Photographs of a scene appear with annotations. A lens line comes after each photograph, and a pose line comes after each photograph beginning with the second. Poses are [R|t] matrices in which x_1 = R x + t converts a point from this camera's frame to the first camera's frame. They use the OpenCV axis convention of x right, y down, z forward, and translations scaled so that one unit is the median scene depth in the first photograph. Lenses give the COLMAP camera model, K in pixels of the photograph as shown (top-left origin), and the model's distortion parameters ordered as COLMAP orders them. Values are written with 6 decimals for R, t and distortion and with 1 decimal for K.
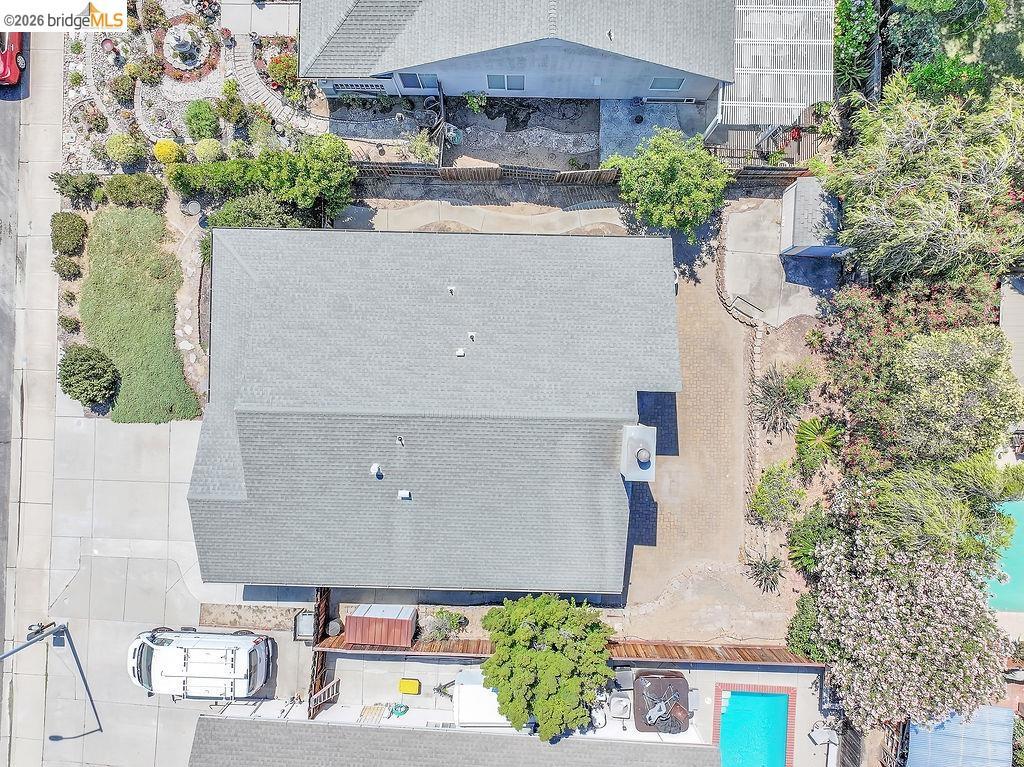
lens RADIAL K [[719.9, 0, 512.0], [0, 719.9, 383.5], [0, 0, 1]] dist [0.005773, 0.001581]
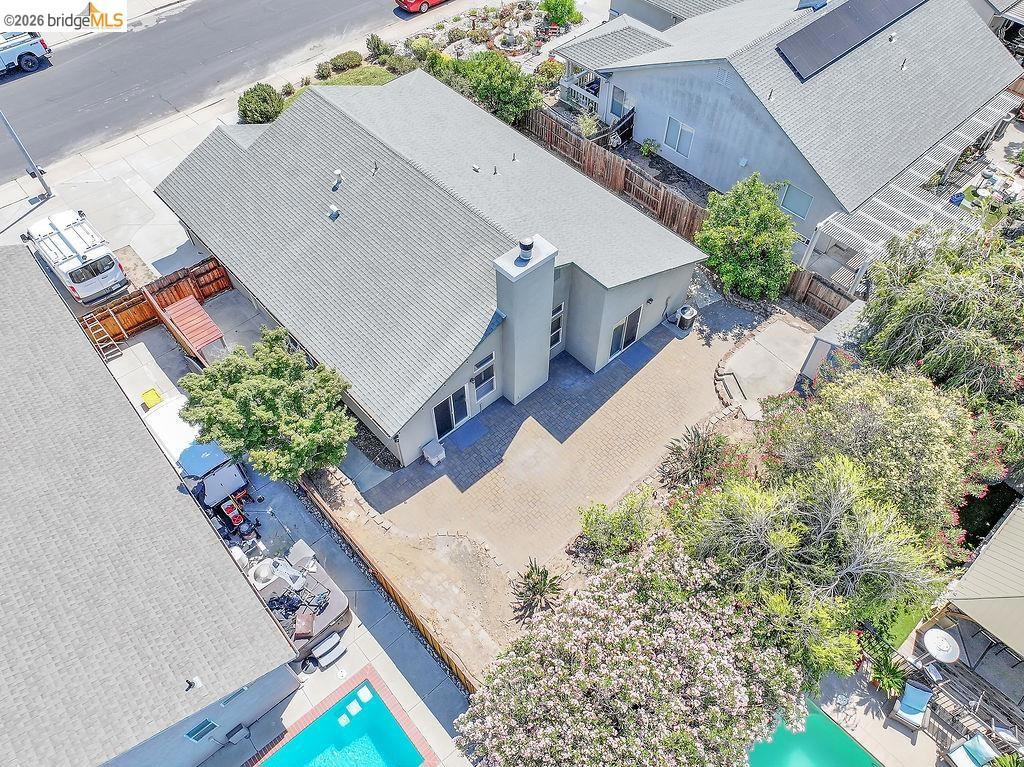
lens RADIAL K [[733.2, 0, 512.0], [0, 733.2, 383.5], [0, 0, 1]] dist [-0.003145, 0.002390]
pose [[0.688795, 0.588655, -0.423140, 0.505602], [-0.724924, 0.553773, -0.409659, 0.446967], [-0.006824, 0.588915, 0.808166, 0.269605]]
